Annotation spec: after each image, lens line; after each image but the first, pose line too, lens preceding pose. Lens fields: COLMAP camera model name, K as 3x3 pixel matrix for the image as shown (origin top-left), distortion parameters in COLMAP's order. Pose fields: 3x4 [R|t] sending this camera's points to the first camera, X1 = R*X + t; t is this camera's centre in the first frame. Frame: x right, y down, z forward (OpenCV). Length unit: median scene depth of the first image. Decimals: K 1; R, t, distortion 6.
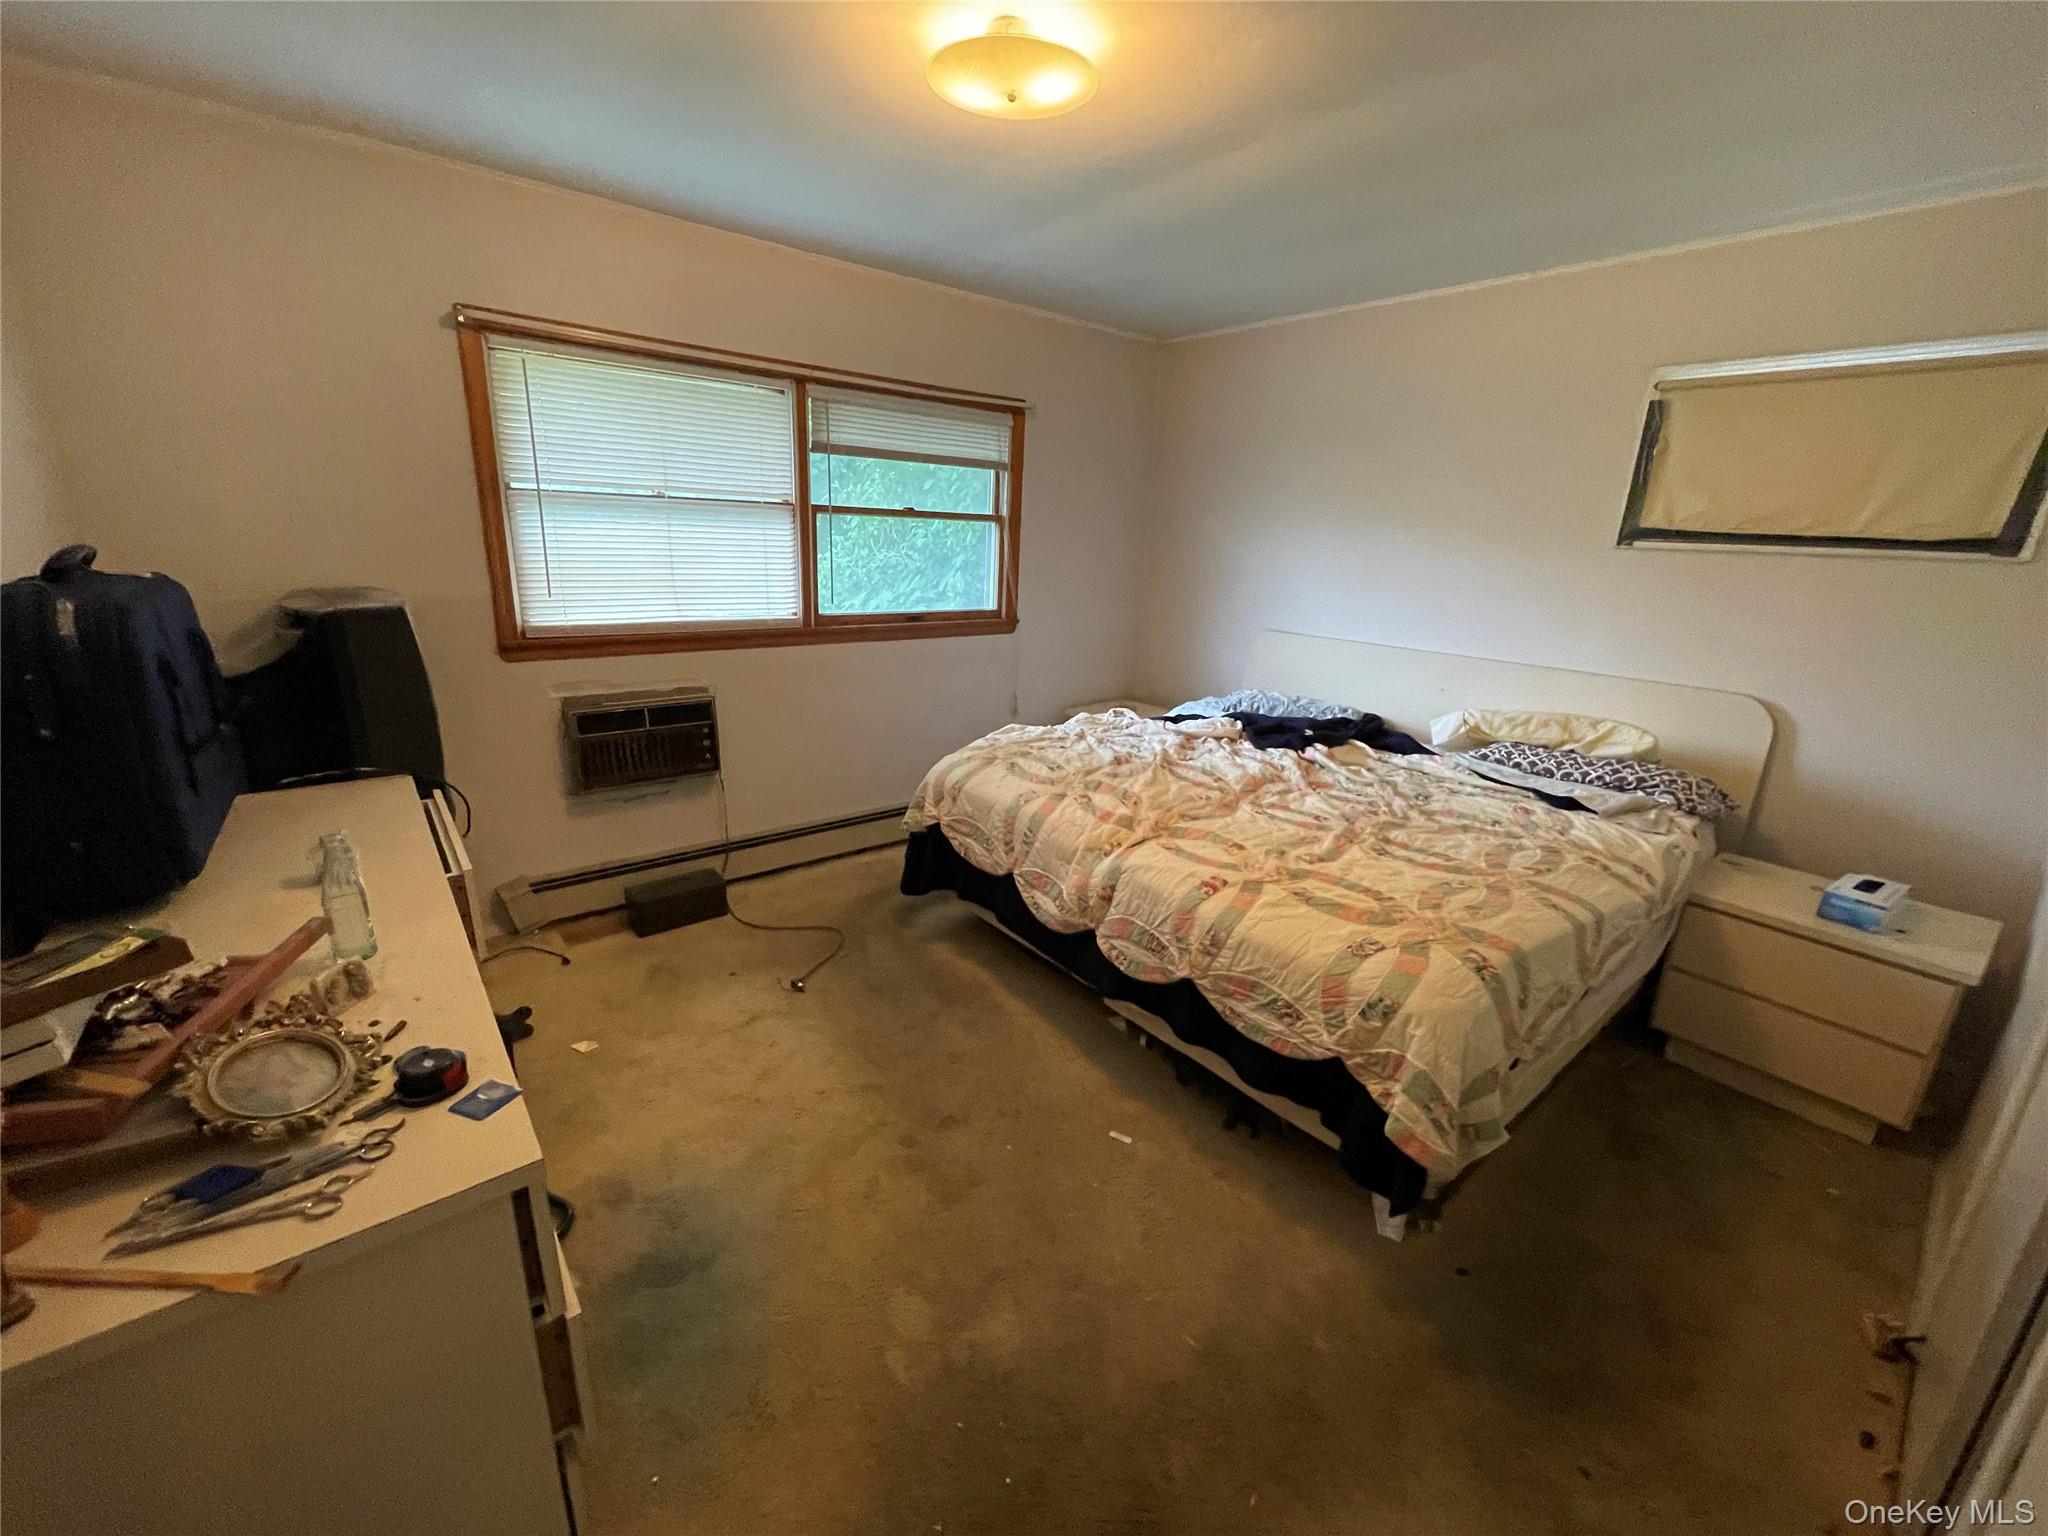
lens RADIAL K [[825.4, 0, 1023.6], [0, 825.4, 765.9], [0, 0, 1]] dist [-0.003711, 0.000020]
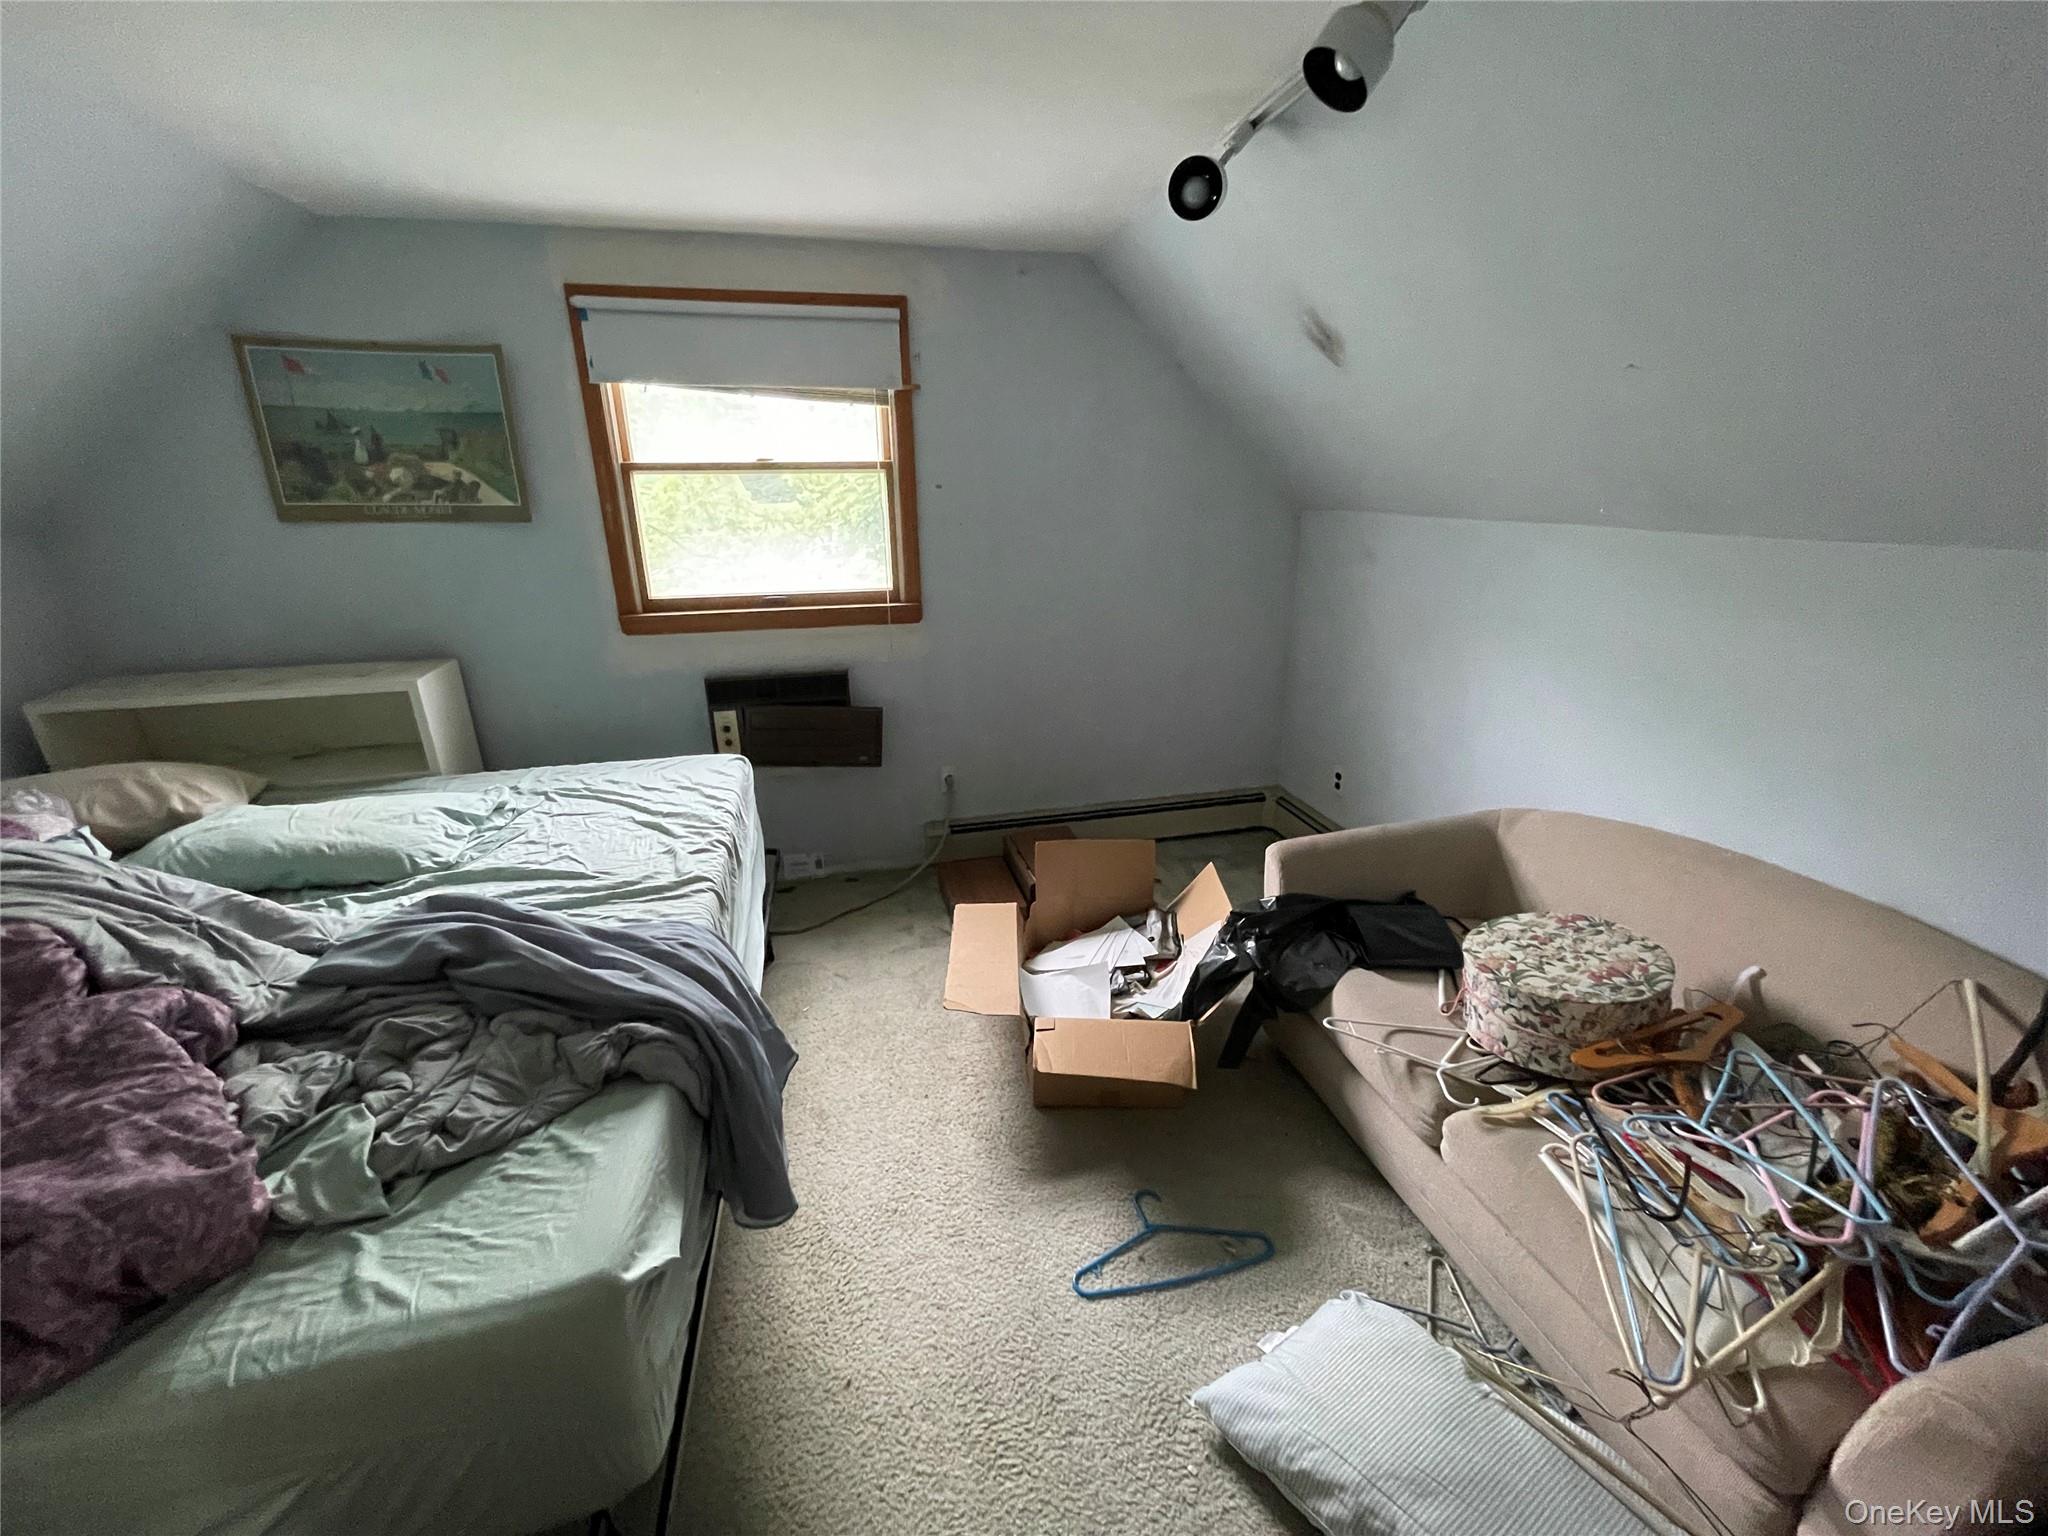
lens RADIAL K [[825.4, 0, 1023.6], [0, 825.4, 765.9], [0, 0, 1]] dist [-0.003711, 0.000020]
pose [[0.900150, 0.088915, -0.426409, 0.417945], [-0.071317, 0.995818, 0.057097, -0.082588], [0.429703, -0.020986, 0.902726, 0.377991]]
